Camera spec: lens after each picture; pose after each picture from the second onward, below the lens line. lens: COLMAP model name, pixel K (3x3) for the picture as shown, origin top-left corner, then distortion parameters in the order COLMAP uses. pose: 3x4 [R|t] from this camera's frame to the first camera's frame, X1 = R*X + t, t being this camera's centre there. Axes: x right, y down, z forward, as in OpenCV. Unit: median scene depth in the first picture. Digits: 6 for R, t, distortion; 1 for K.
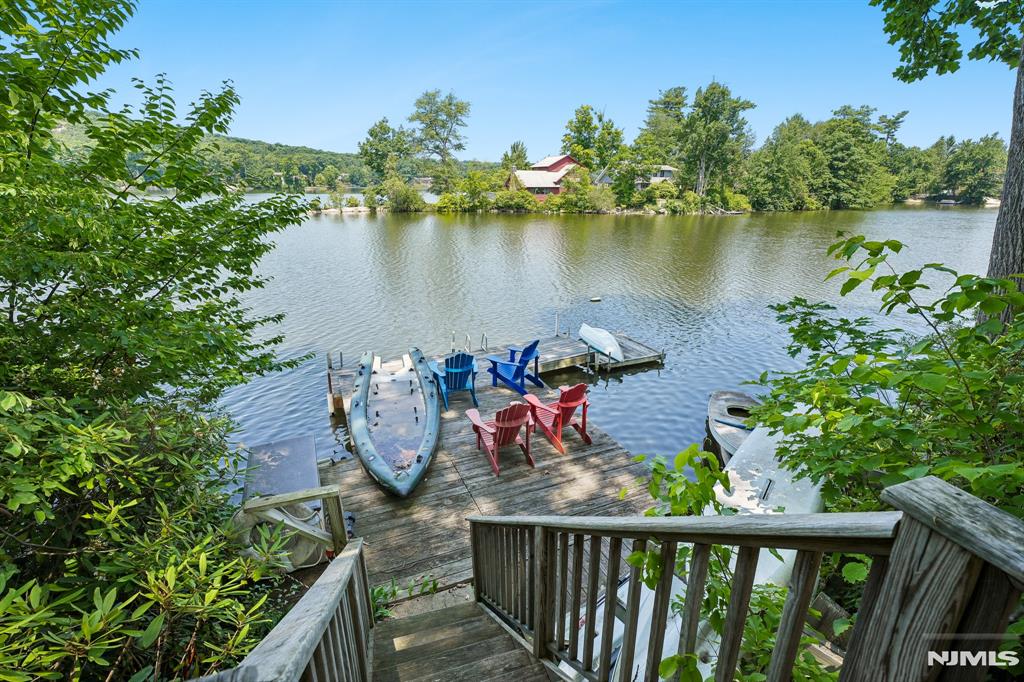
lens RADIAL K [[464.3, 0, 512.3], [0, 464.3, 343.8], [0, 0, 1]] dist [-0.004887, 0.001948]
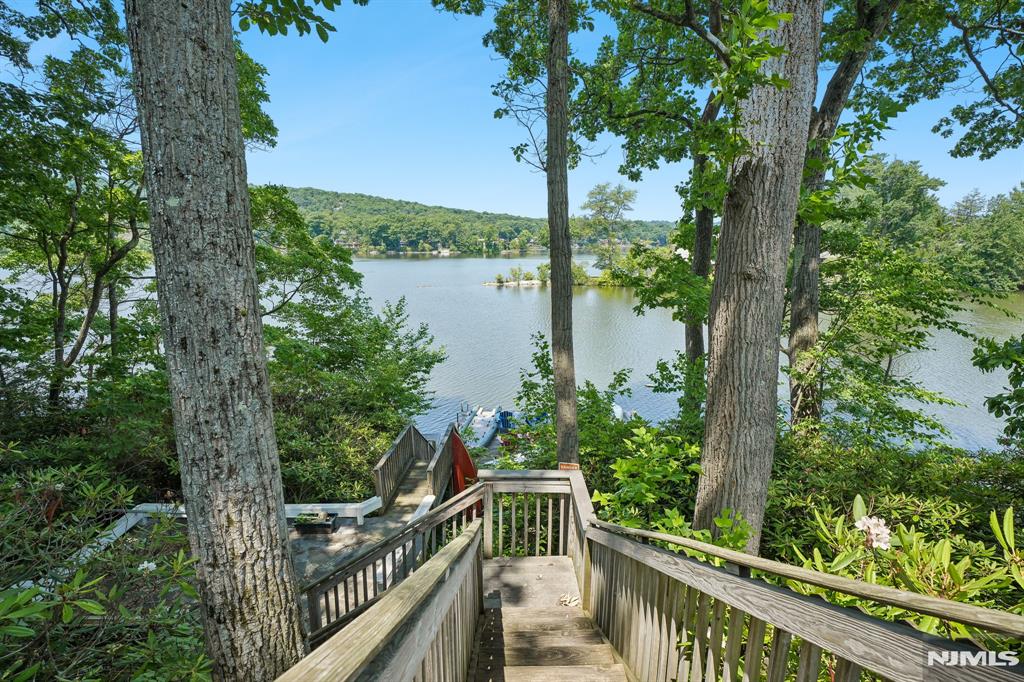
lens RADIAL K [[464.3, 0, 505.8], [0, 464.3, 339.1], [0, 0, 1]] dist [-0.004887, 0.001948]
pose [[0.923485, 0.060884, -0.378772, 0.067529], [-0.109604, 0.988046, -0.108407, -0.007534], [0.367644, 0.141627, 0.919119, -0.106099]]
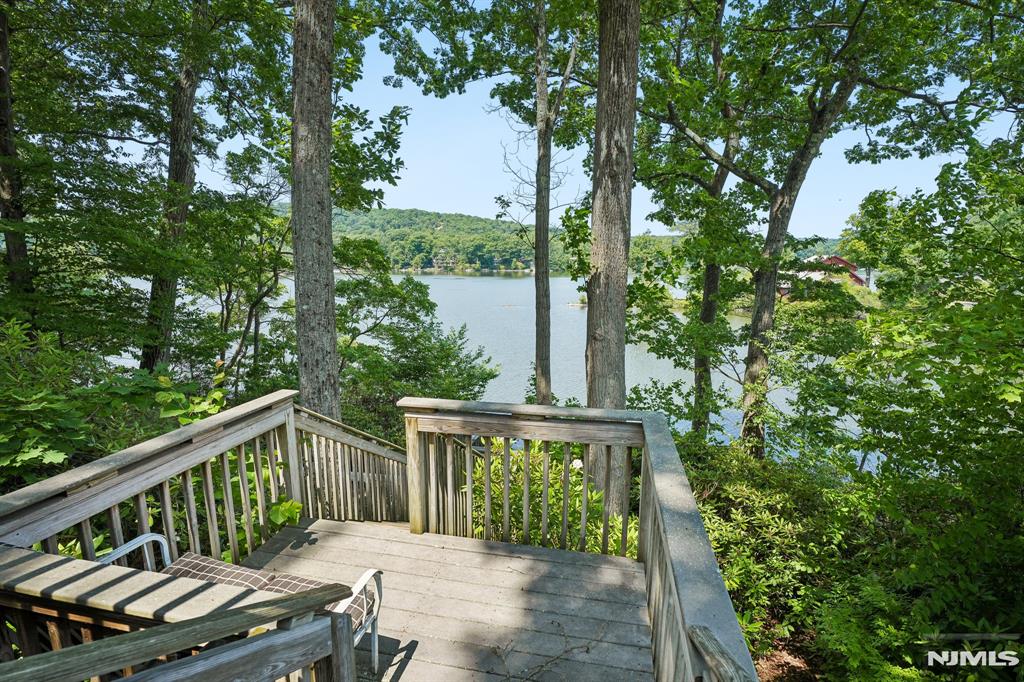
lens RADIAL K [[464.3, 0, 507.3], [0, 464.3, 337.4], [0, 0, 1]] dist [-0.004887, 0.001948]
pose [[0.833197, 0.073617, -0.548054, 0.097564], [-0.167308, 0.978207, -0.122957, -0.008647], [0.527059, 0.194141, 0.827356, -0.126867]]
